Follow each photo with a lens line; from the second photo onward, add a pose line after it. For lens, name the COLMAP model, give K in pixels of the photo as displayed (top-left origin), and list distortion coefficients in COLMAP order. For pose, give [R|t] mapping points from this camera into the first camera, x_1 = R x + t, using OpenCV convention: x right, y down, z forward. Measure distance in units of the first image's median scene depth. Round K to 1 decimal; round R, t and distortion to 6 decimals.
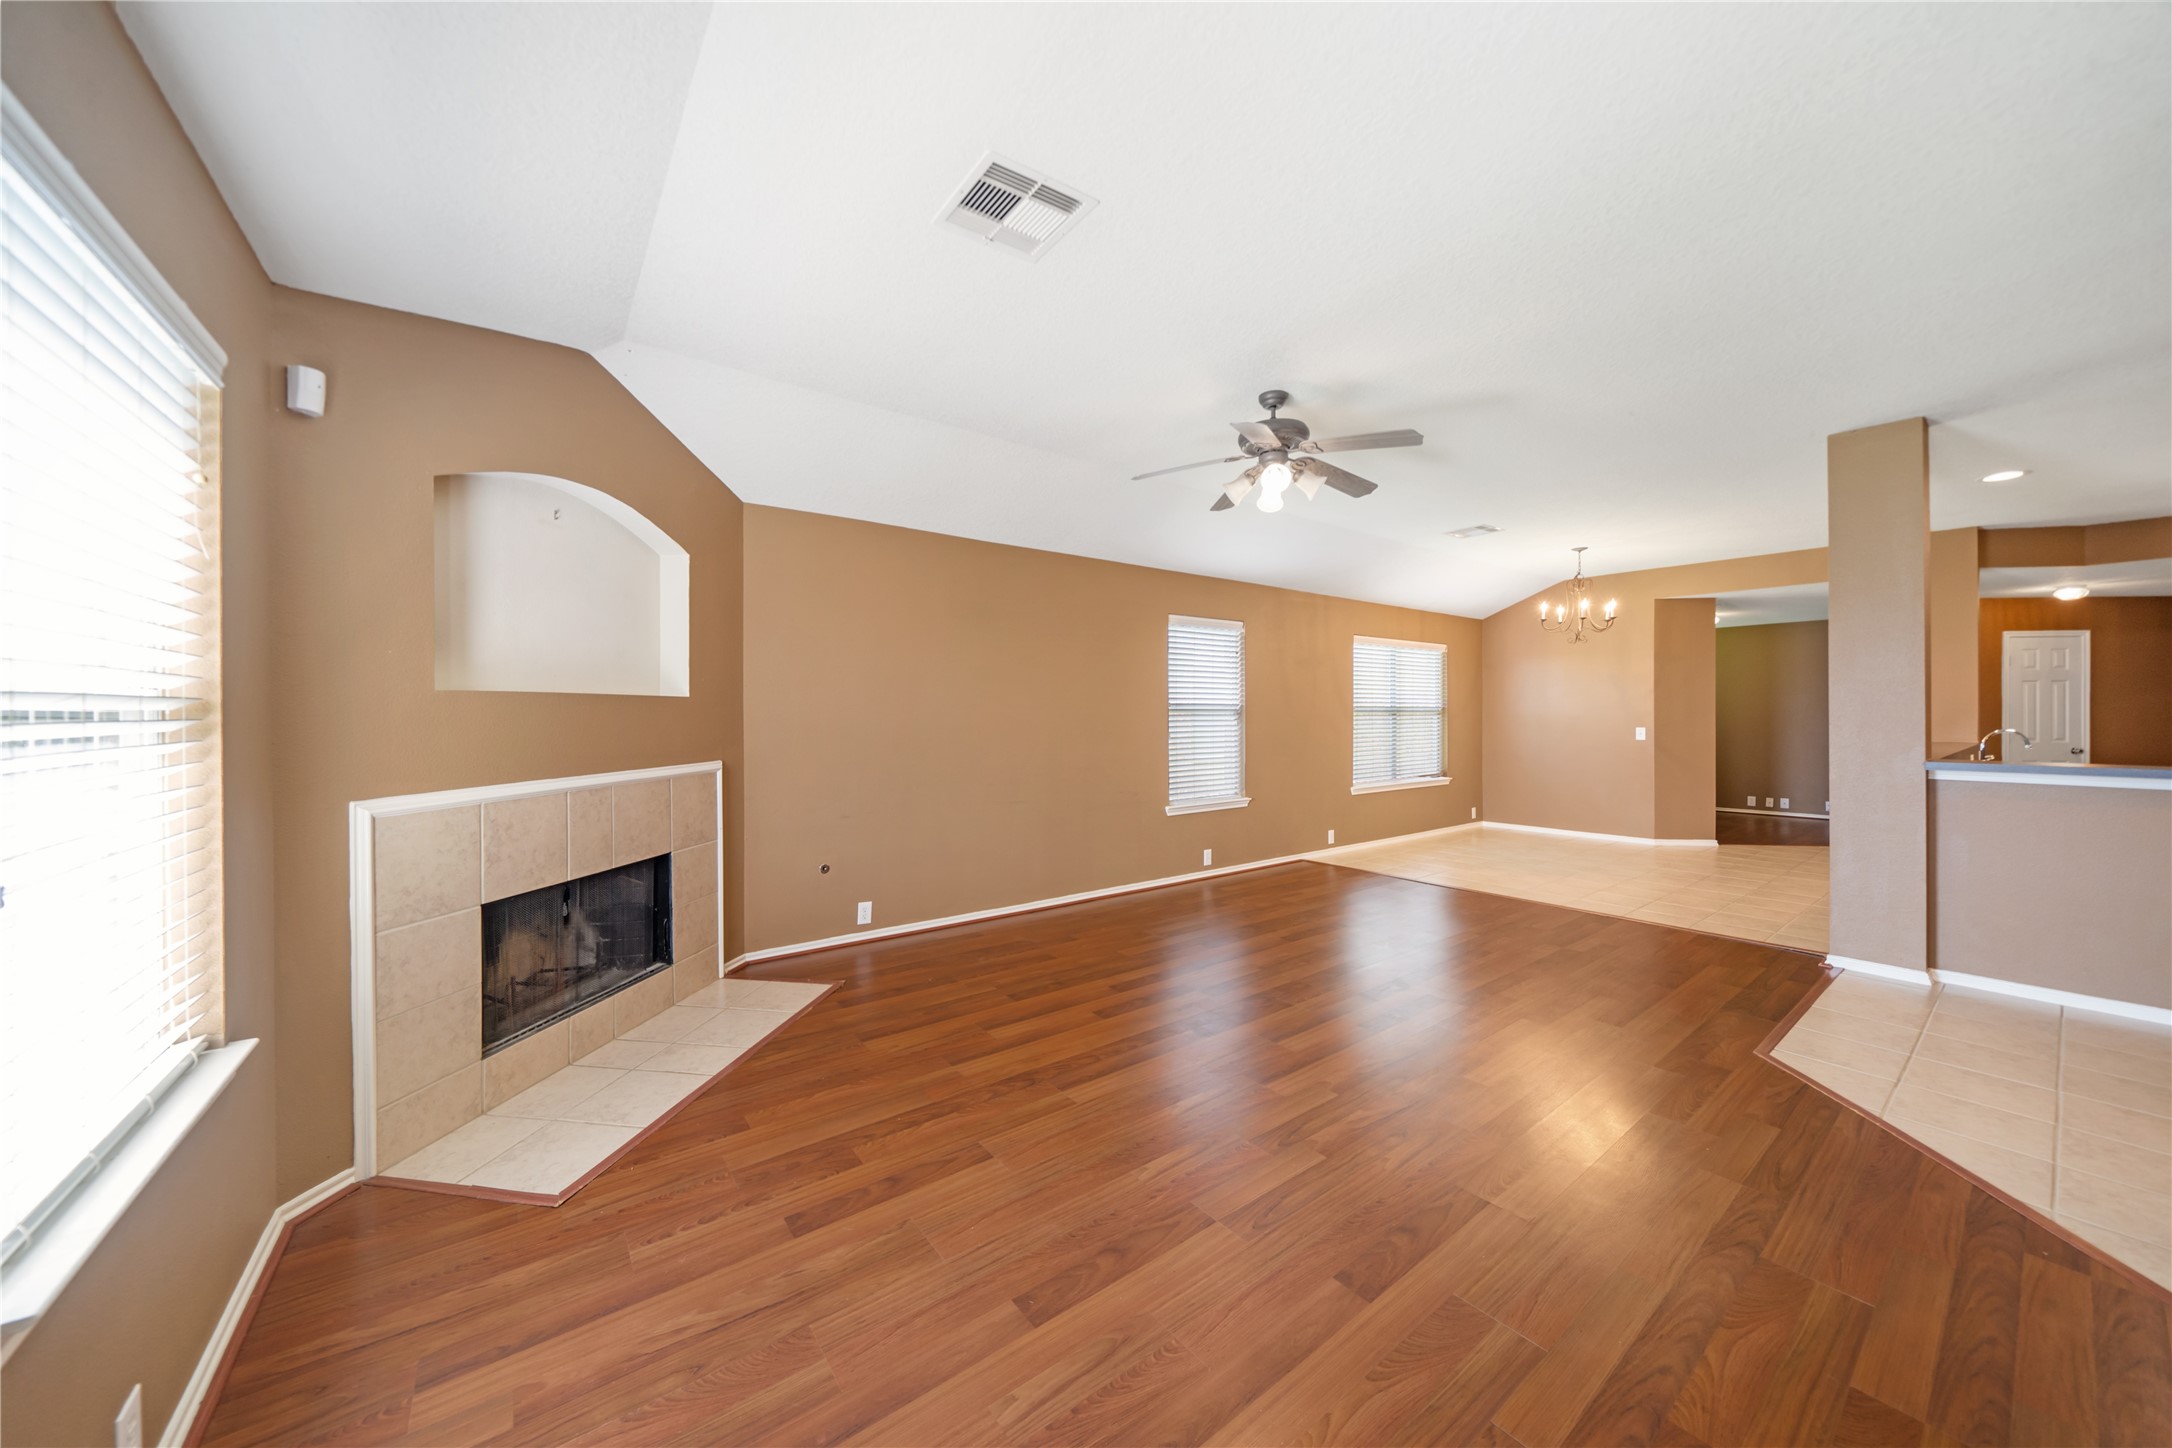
lens RADIAL K [[741.6, 0, 1078.8], [0, 741.6, 721.5], [0, 0, 1]] dist [-0.006076, -0.000020]
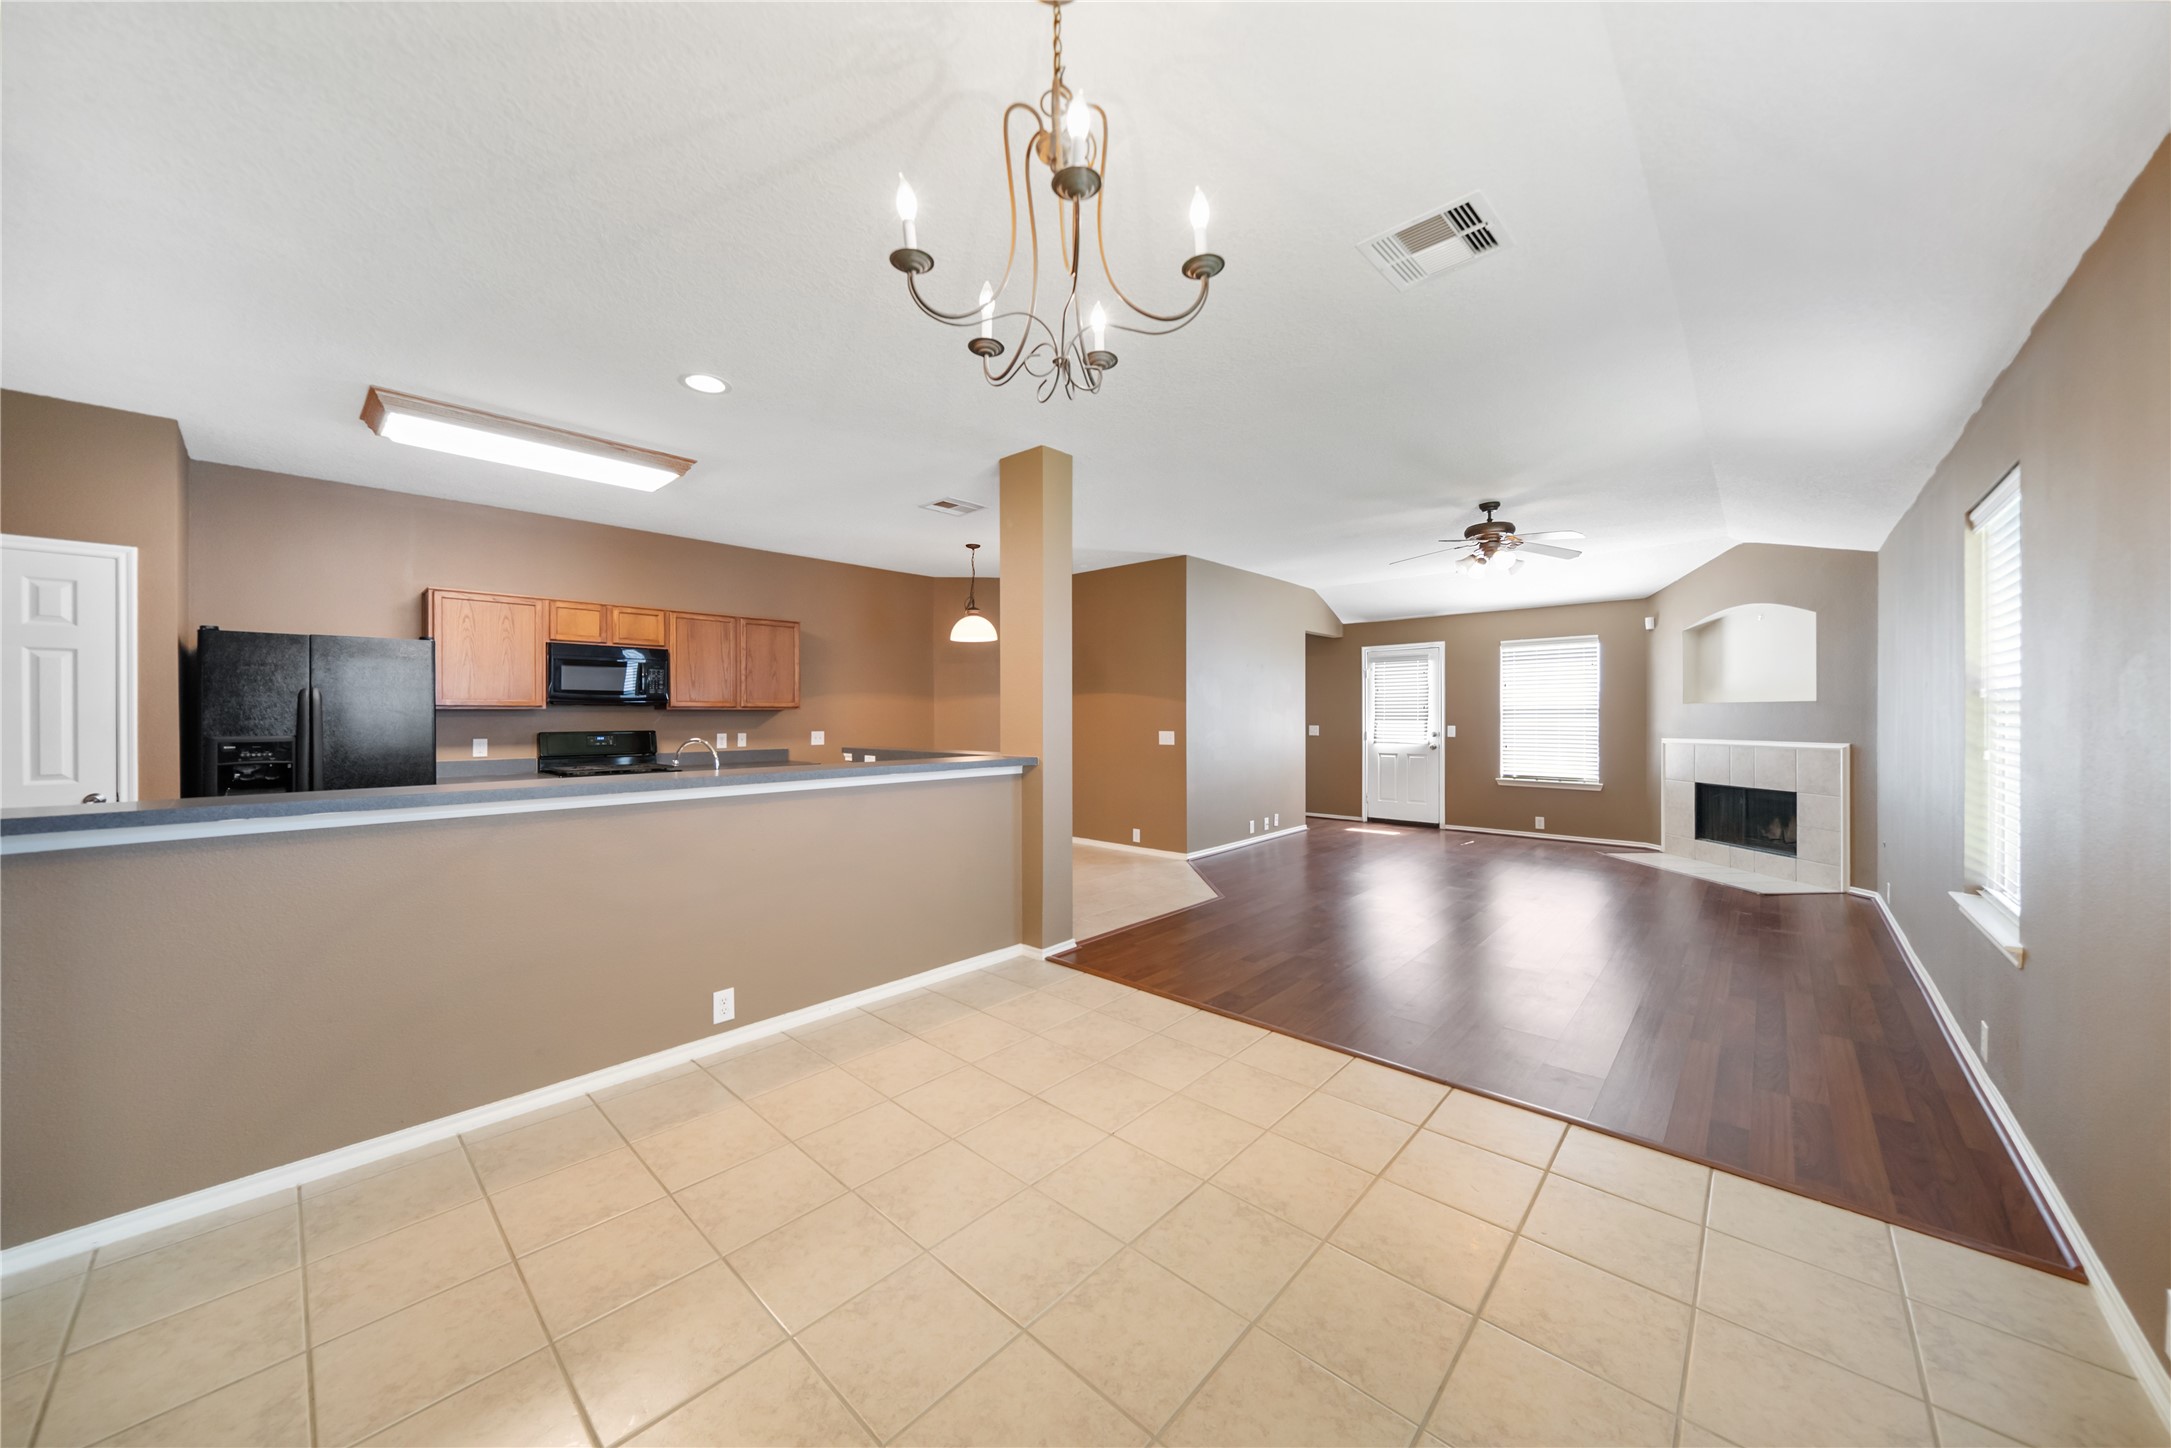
lens RADIAL K [[741.3, 0, 1078.3], [0, 741.3, 721.5], [0, 0, 1]] dist [-0.006076, -0.000020]
pose [[-0.983560, 0.005793, -0.180488, 0.640791], [0.002245, 0.999800, 0.019857, -0.011351], [0.180567, 0.019126, -0.983377, 1.094906]]
